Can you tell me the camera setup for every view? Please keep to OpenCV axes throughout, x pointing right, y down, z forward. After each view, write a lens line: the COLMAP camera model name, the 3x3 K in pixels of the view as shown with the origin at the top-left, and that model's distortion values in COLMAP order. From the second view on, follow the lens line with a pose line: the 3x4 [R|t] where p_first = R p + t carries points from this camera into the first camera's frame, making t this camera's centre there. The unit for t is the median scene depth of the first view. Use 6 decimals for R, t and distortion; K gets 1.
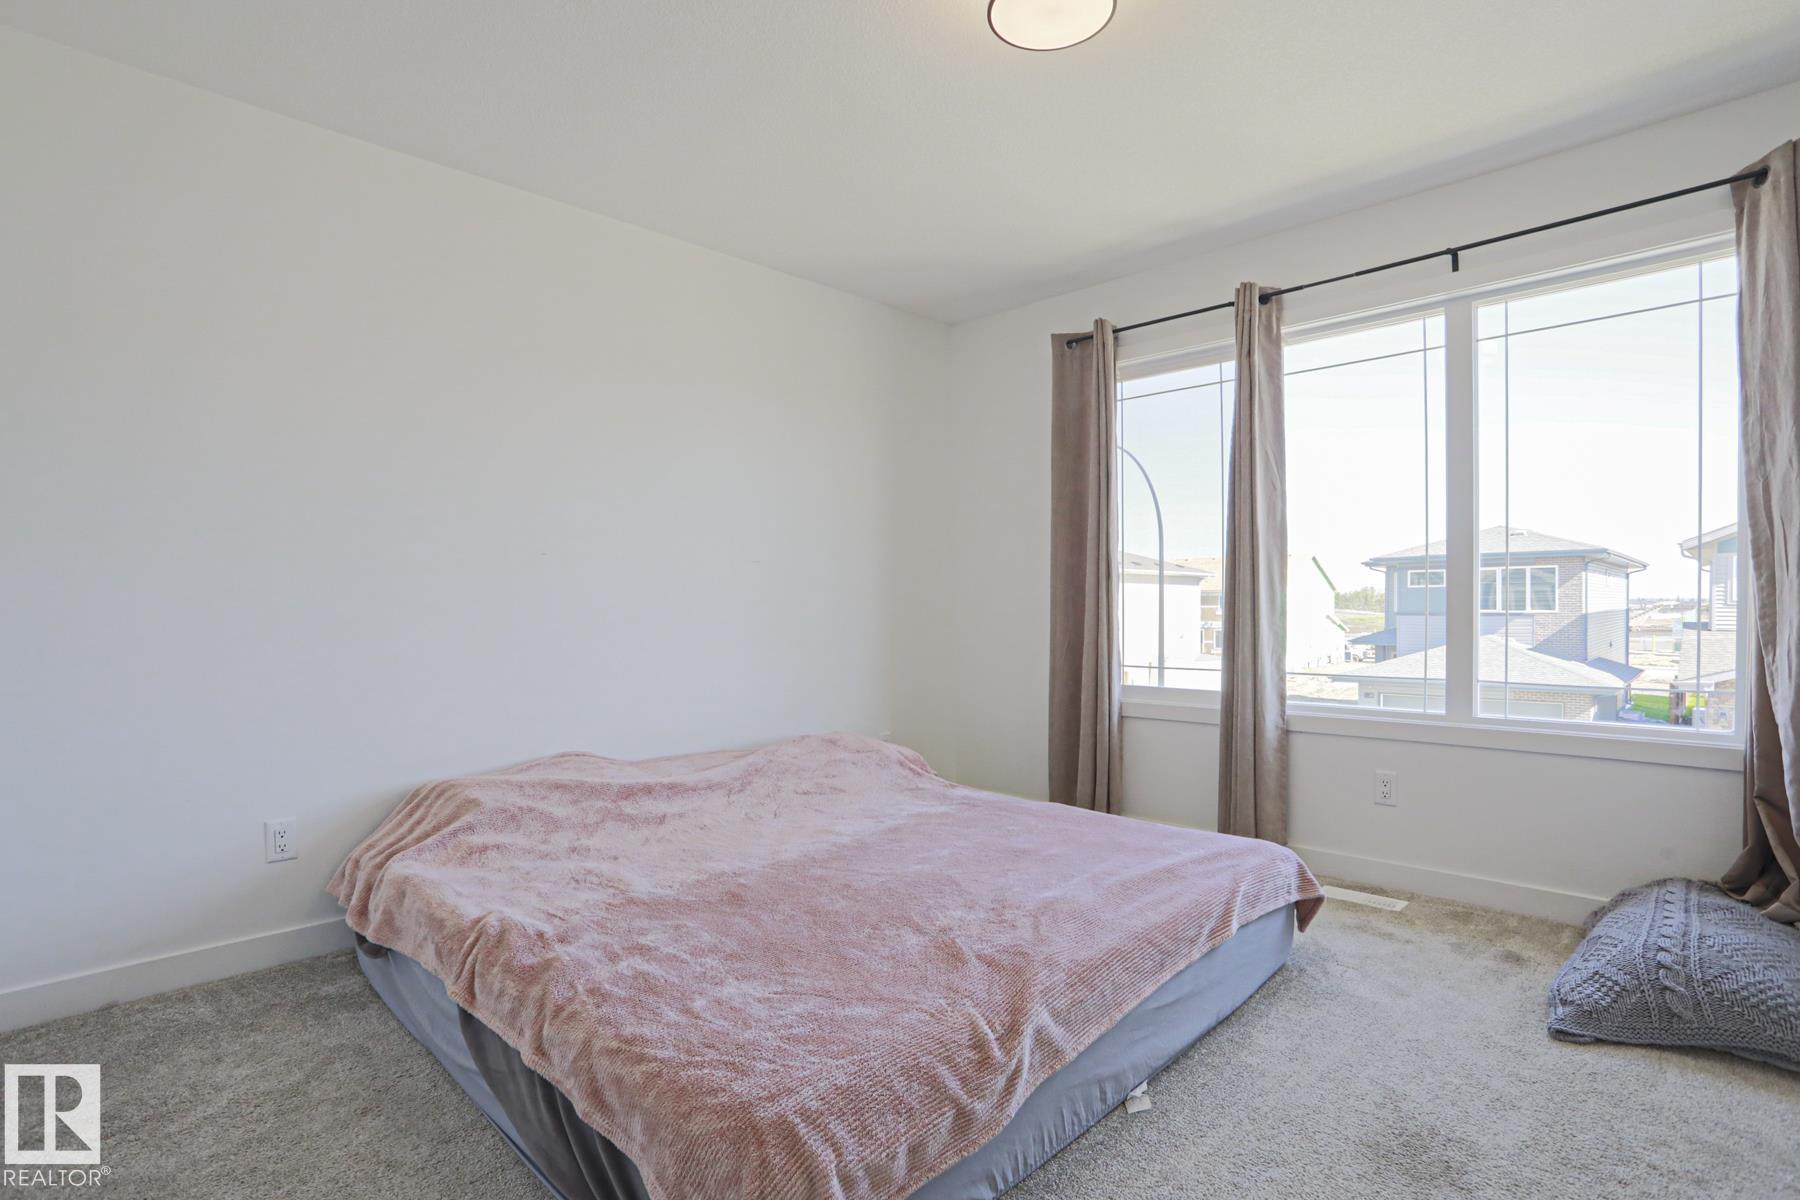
lens RADIAL K [[860.5, 0, 901.6], [0, 860.5, 590.9], [0, 0, 1]] dist [-0.005137, -0.000682]
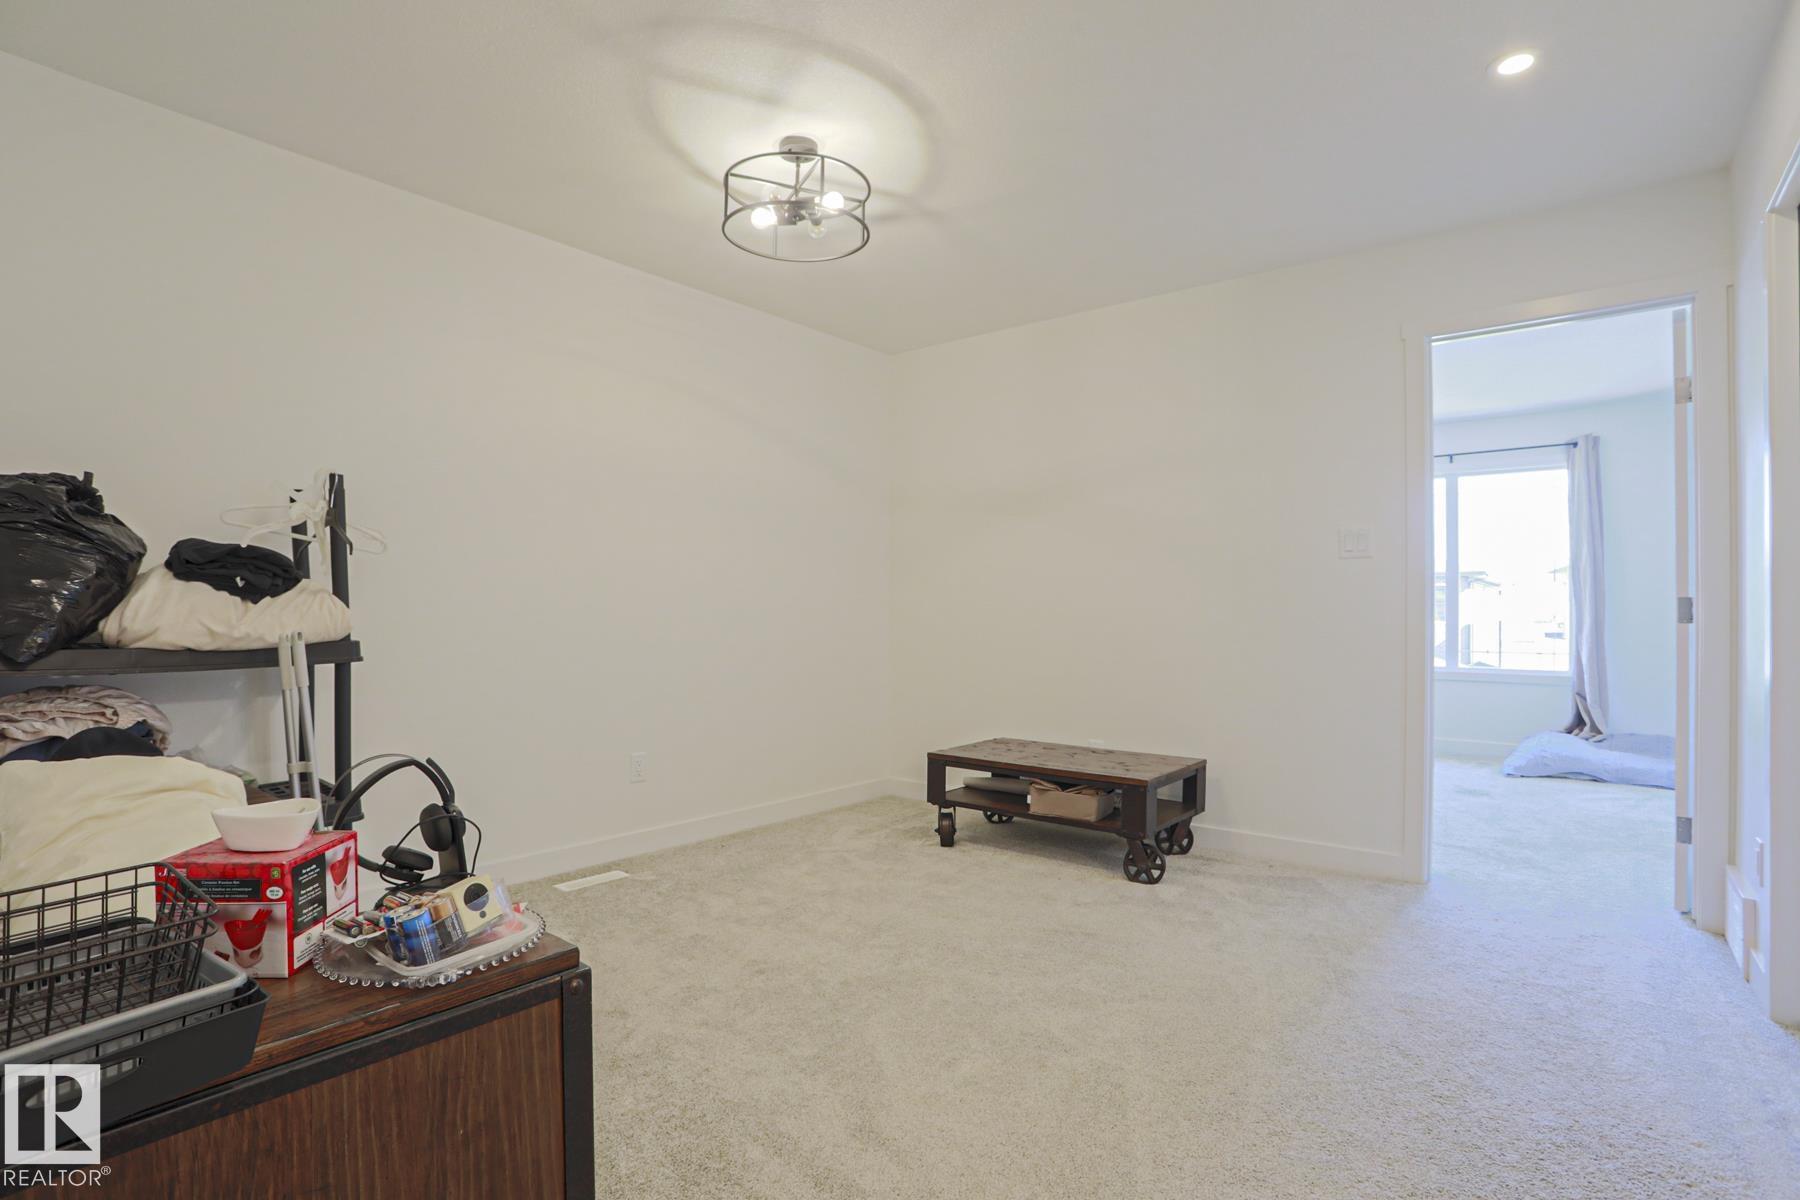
lens RADIAL K [[886.0, 0, 862.1], [0, 886.0, 593.7], [0, 0, 1]] dist [-0.021234, 0.000835]
pose [[0.997161, 0.006084, 0.075056, -1.244641], [-0.005069, 0.999893, -0.013699, -0.000894], [-0.075132, 0.013280, 0.997085, -1.362583]]
